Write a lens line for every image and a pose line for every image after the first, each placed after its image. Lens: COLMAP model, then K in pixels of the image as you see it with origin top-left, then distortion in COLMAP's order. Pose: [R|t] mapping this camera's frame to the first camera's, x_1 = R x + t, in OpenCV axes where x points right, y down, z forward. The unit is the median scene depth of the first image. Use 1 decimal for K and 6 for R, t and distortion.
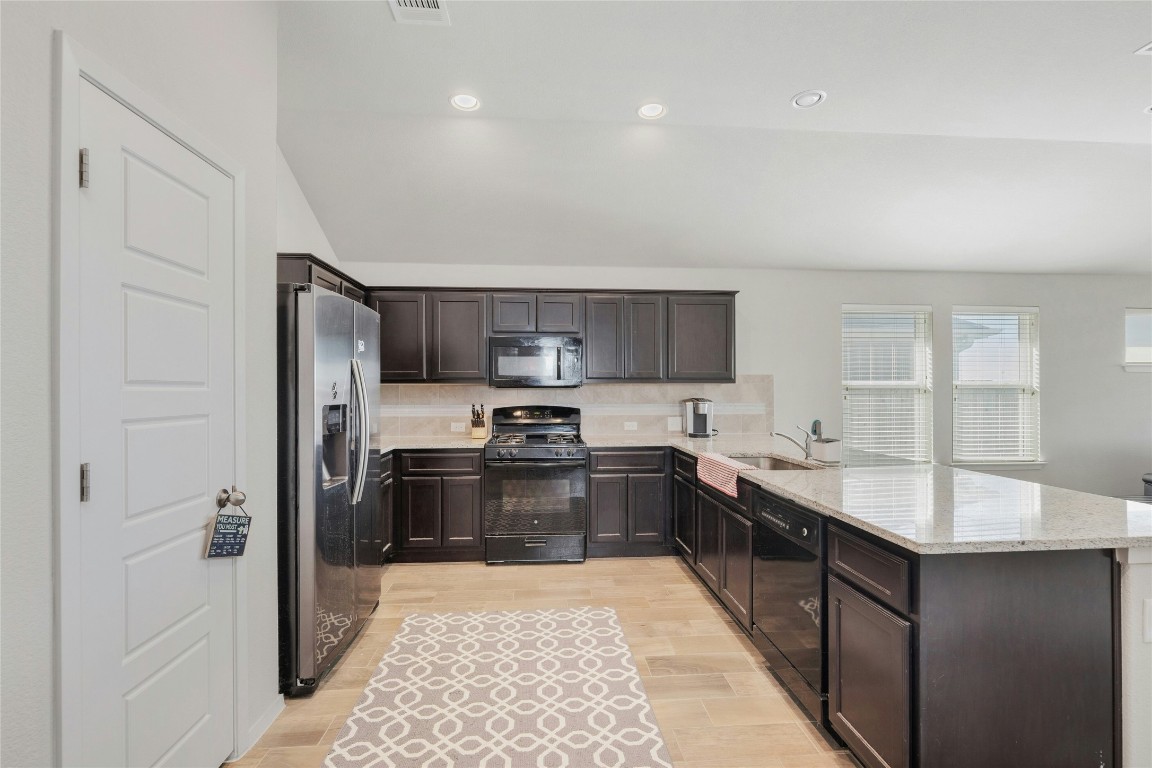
lens RADIAL K [[497.7, 0, 576.0], [0, 497.7, 384.0], [0, 0, 1]] dist [0.001053, 0.000254]
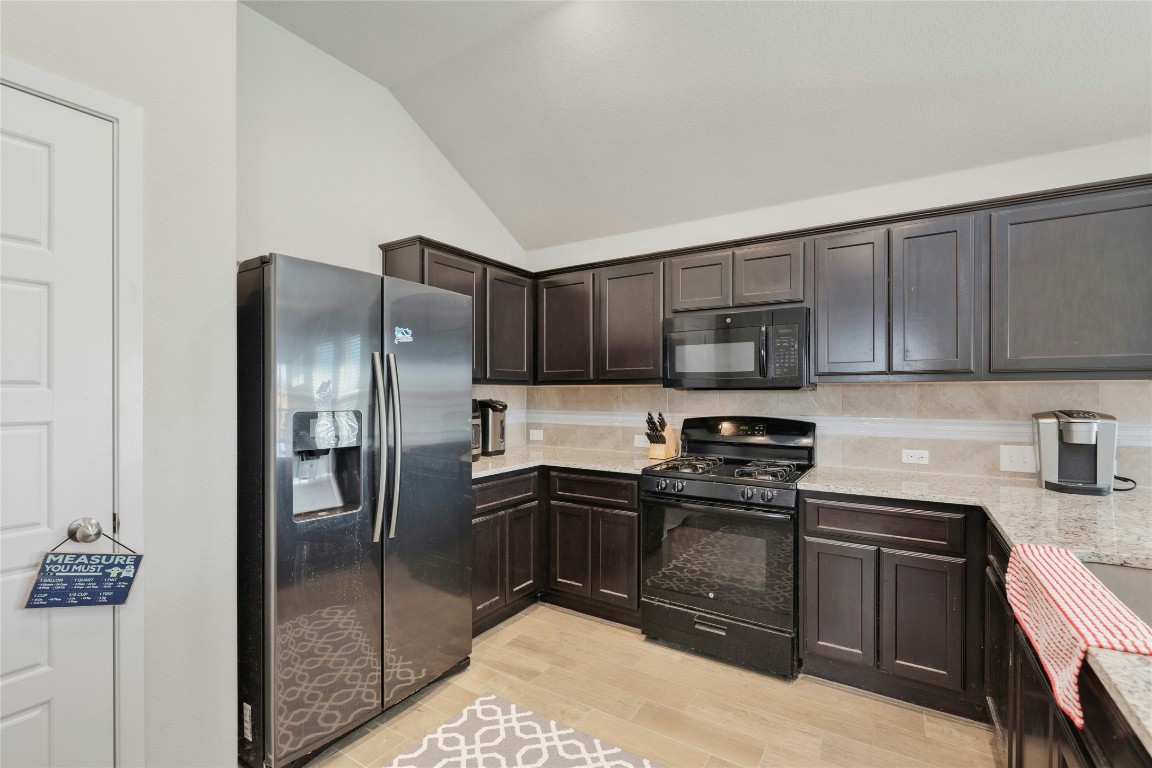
lens RADIAL K [[501.4, 0, 581.1], [0, 501.4, 390.9], [0, 0, 1]] dist [-0.001022, -0.000382]
pose [[0.804071, -0.000457, -0.594533, 0.170294], [0.004738, 0.999973, 0.005638, 0.004733], [0.594514, -0.007350, 0.804051, 0.367438]]
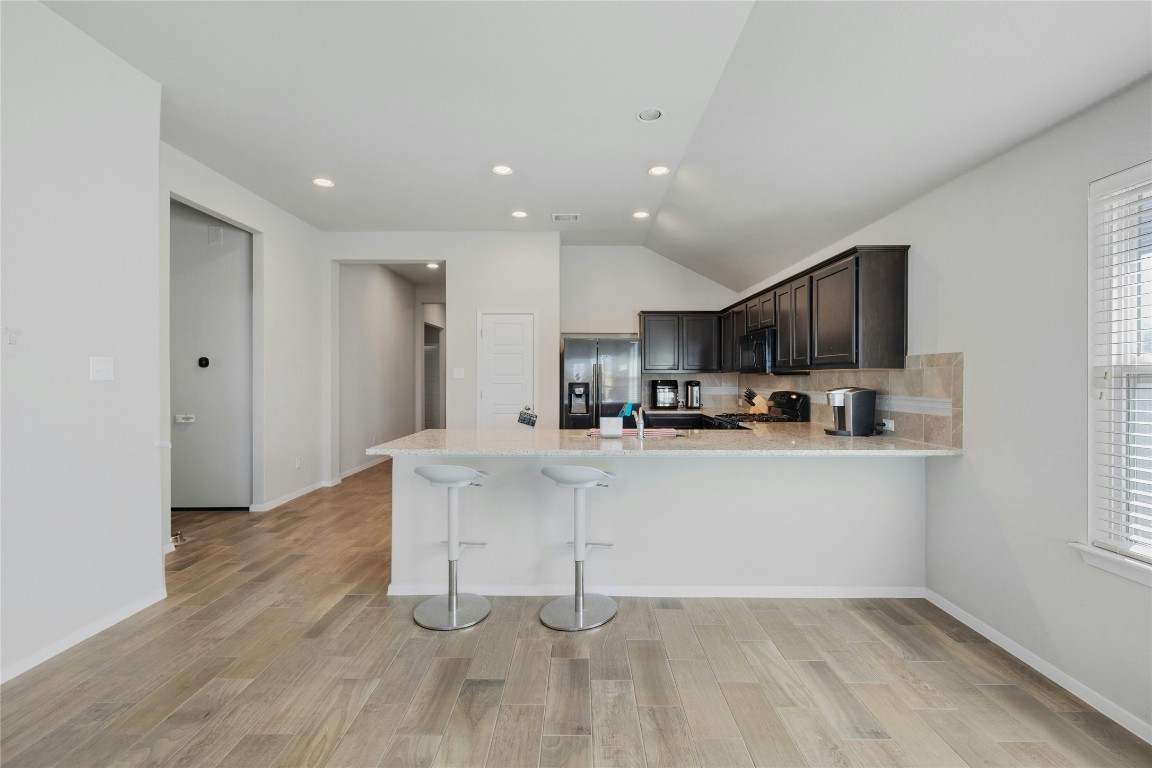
lens RADIAL K [[532.8, 0, 576.0], [0, 532.8, 384.0], [0, 0, 1]] dist [-0.000341, -0.000107]
pose [[-0.089218, 0.016262, -0.995879, 1.313412], [0.013054, 0.999800, 0.015156, 0.004529], [0.995927, -0.011648, -0.089412, 0.737546]]
